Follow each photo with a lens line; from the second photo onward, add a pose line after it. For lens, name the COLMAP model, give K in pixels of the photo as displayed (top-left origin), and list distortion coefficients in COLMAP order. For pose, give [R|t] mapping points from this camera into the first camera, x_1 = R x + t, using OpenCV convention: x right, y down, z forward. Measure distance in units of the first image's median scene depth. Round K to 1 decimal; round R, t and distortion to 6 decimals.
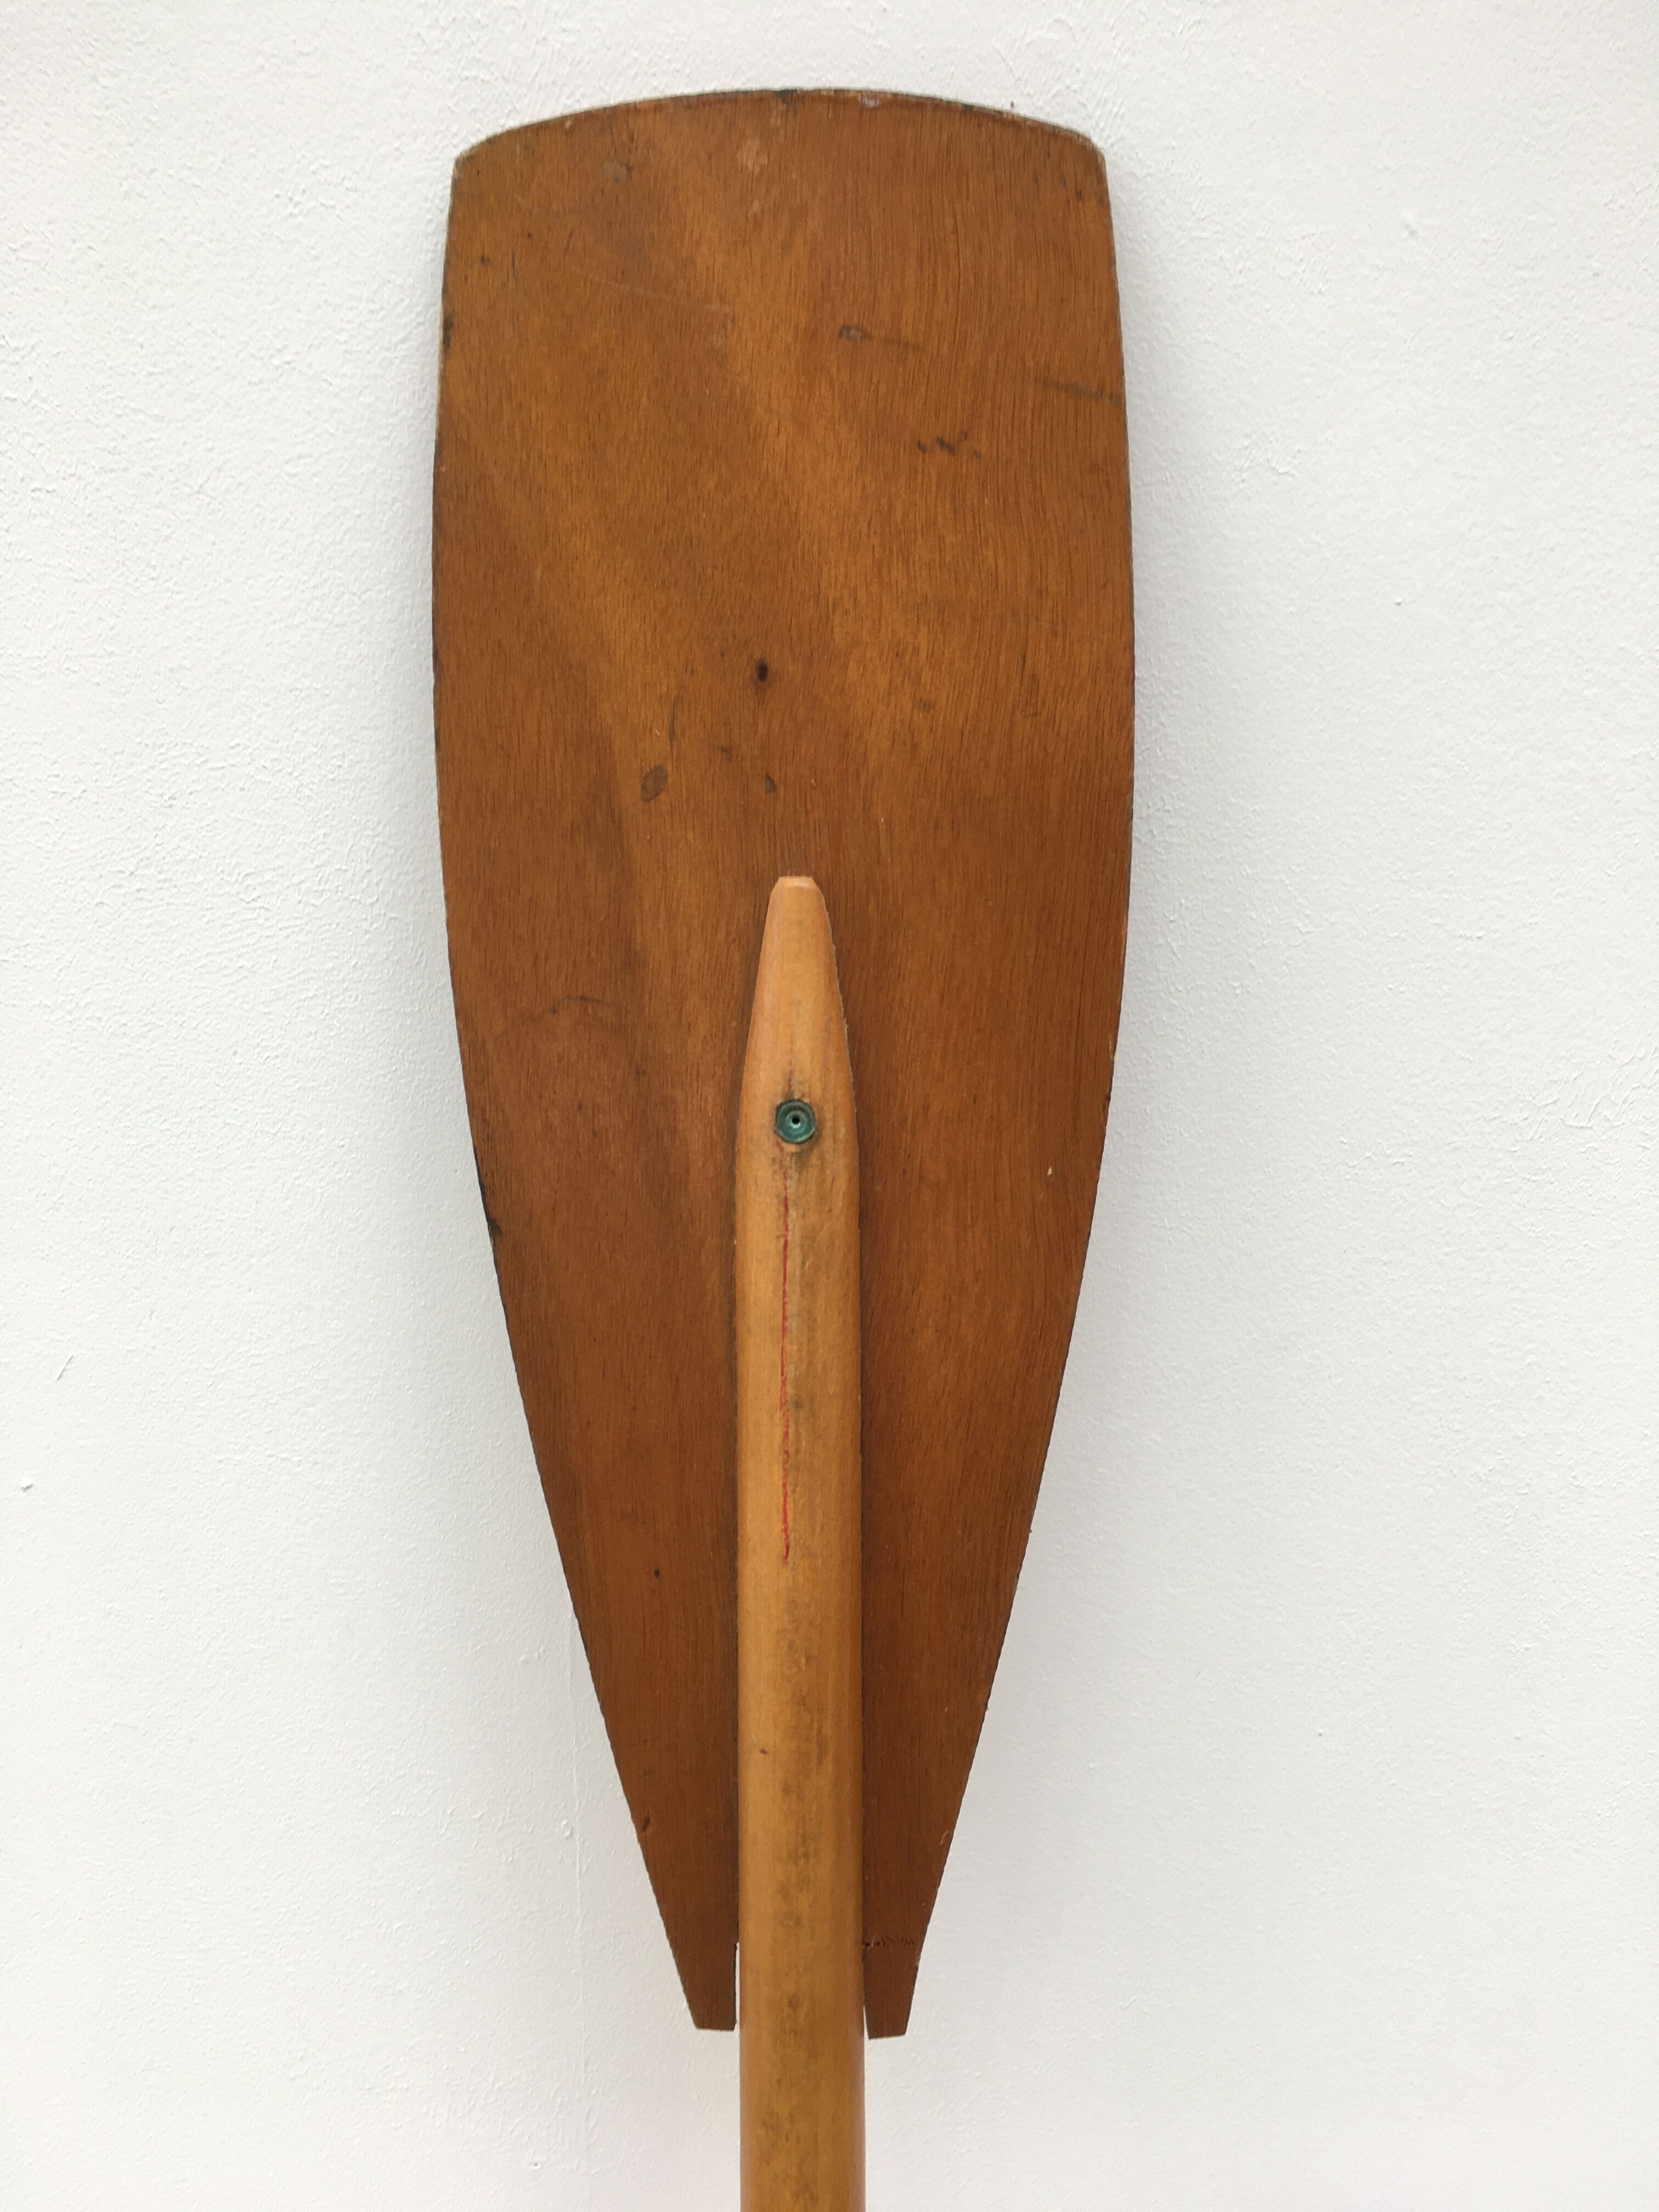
lens RADIAL K [[1861.3, 0, 818.8], [0, 1861.3, 1099.3], [0, 0, 1]] dist [0.053710, -0.003724]
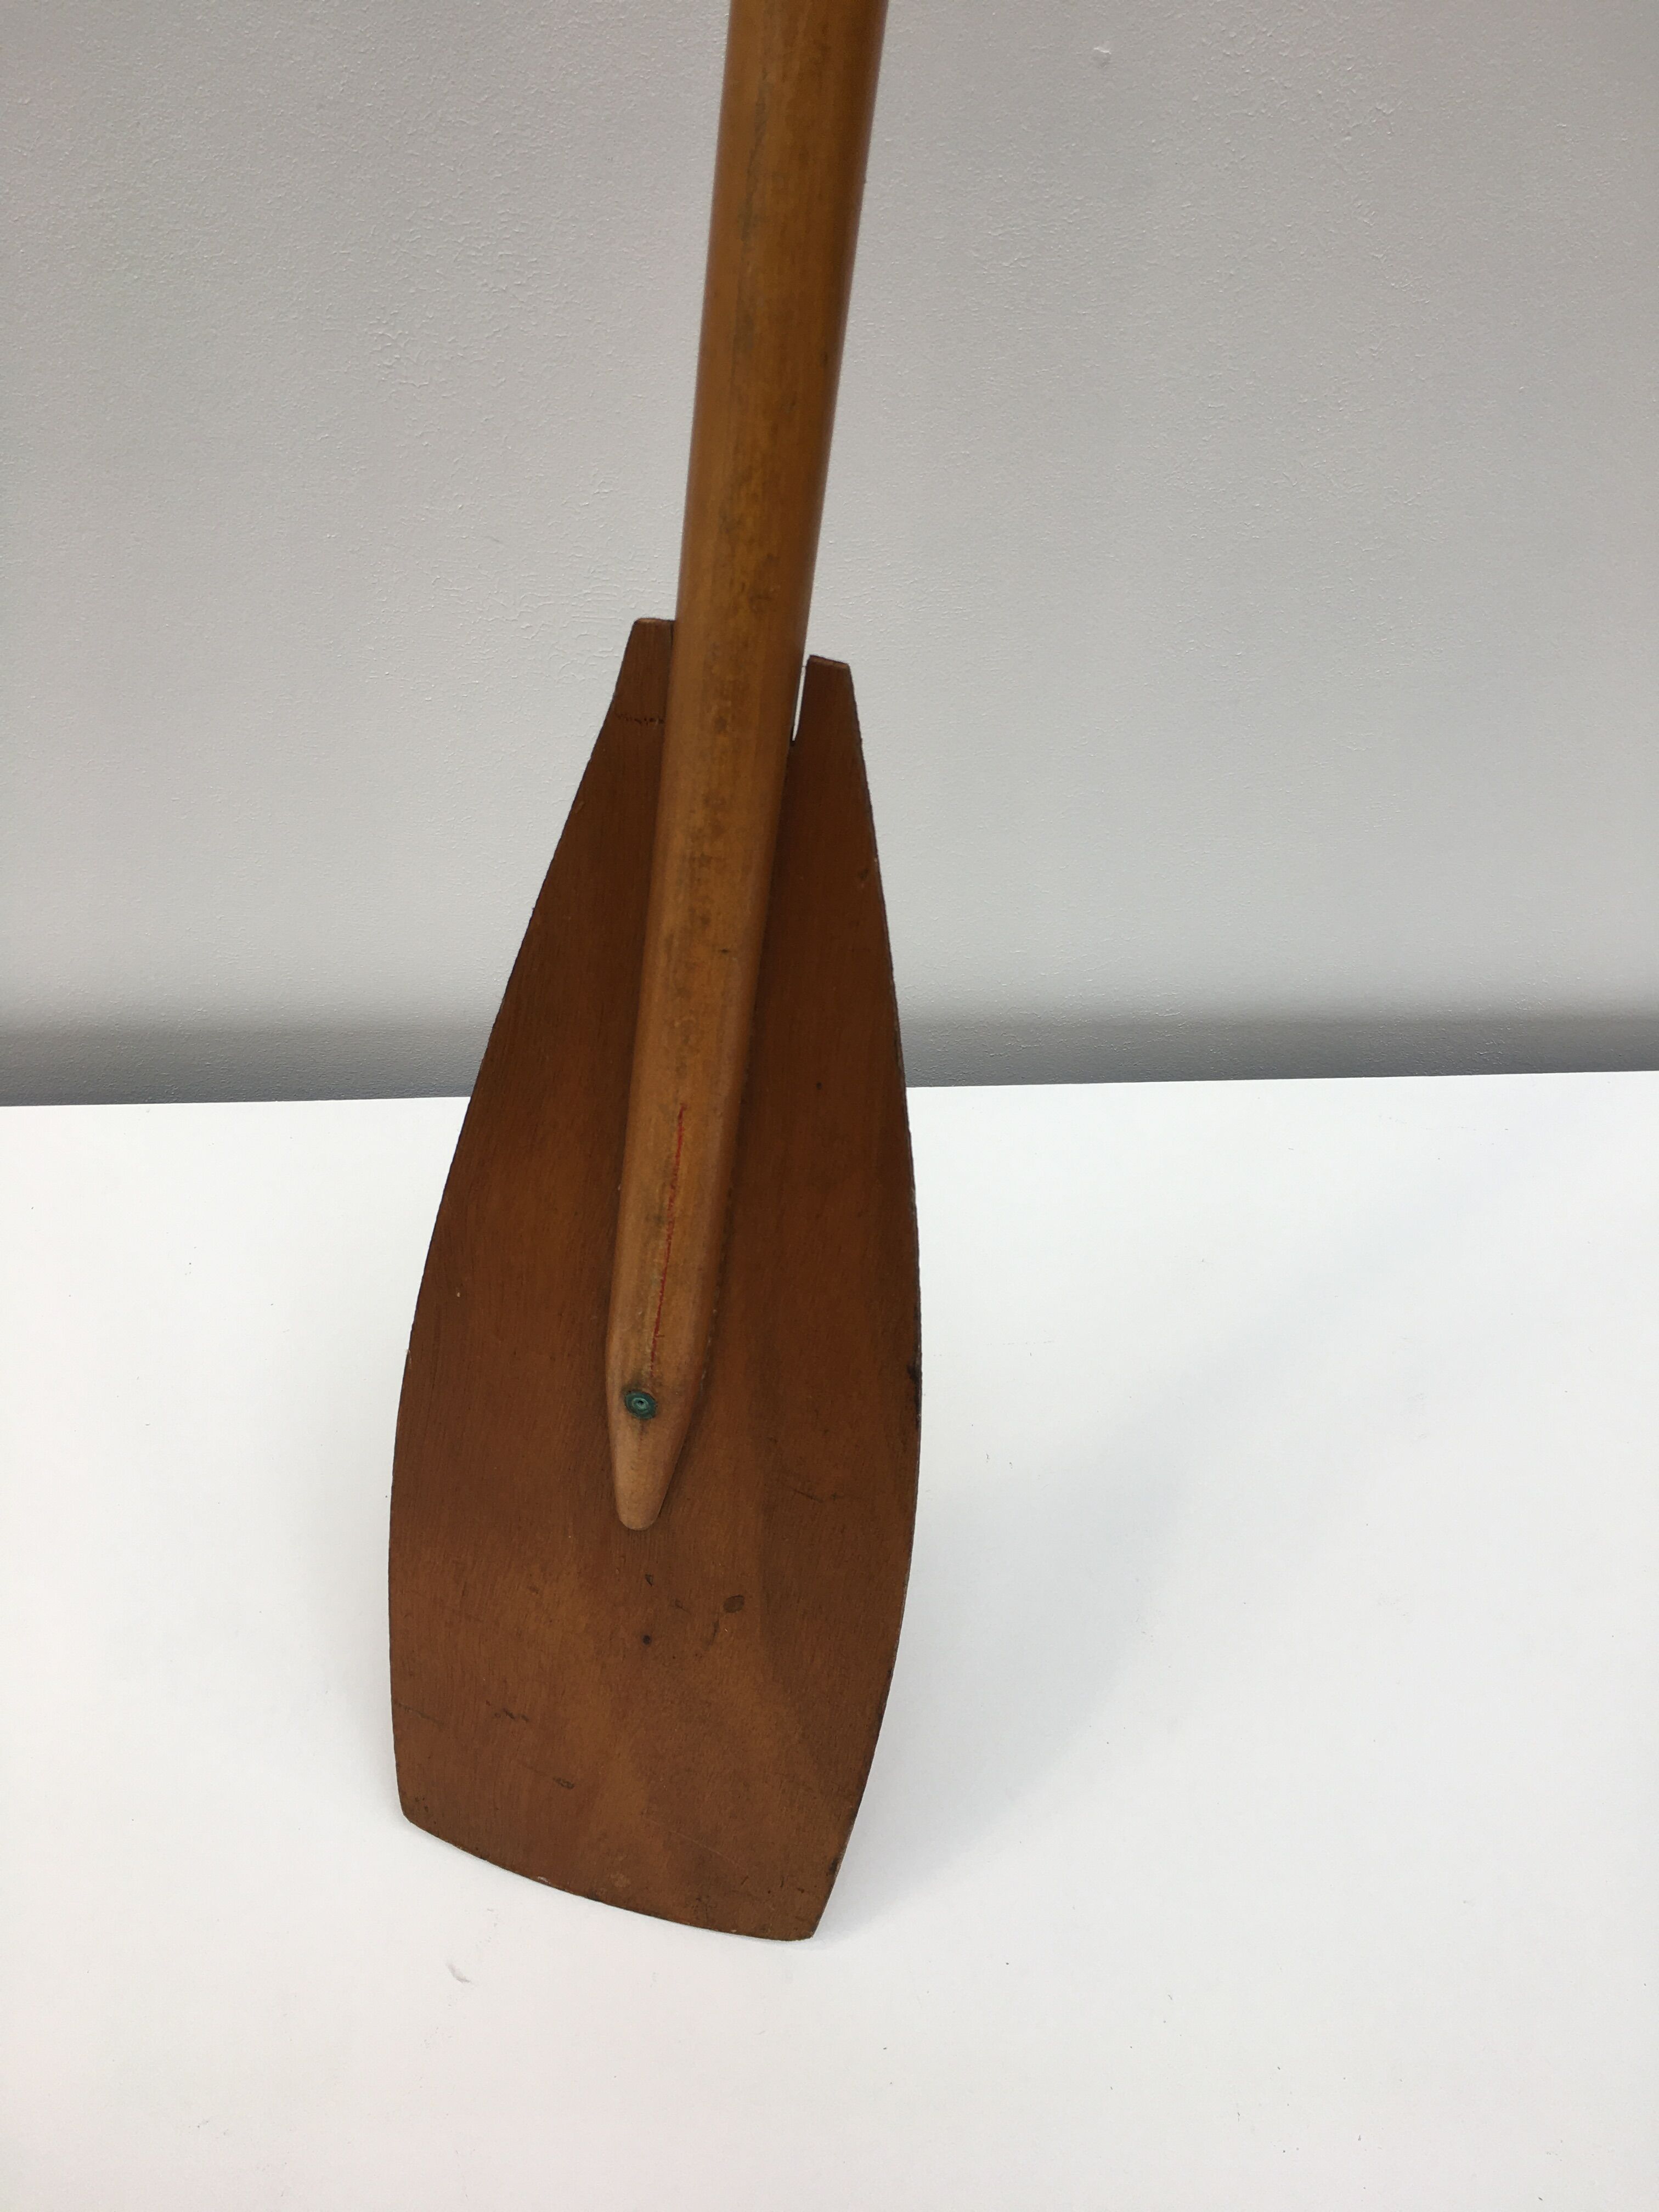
lens RADIAL K [[1861.3, 0, 823.0], [0, 1861.3, 1103.2], [0, 0, 1]] dist [0.053710, -0.003724]
pose [[-0.957672, -0.249393, 0.143764, -0.248902], [0.131905, -0.824085, -0.550895, 0.848002], [0.255863, -0.508613, 0.822099, 0.122492]]
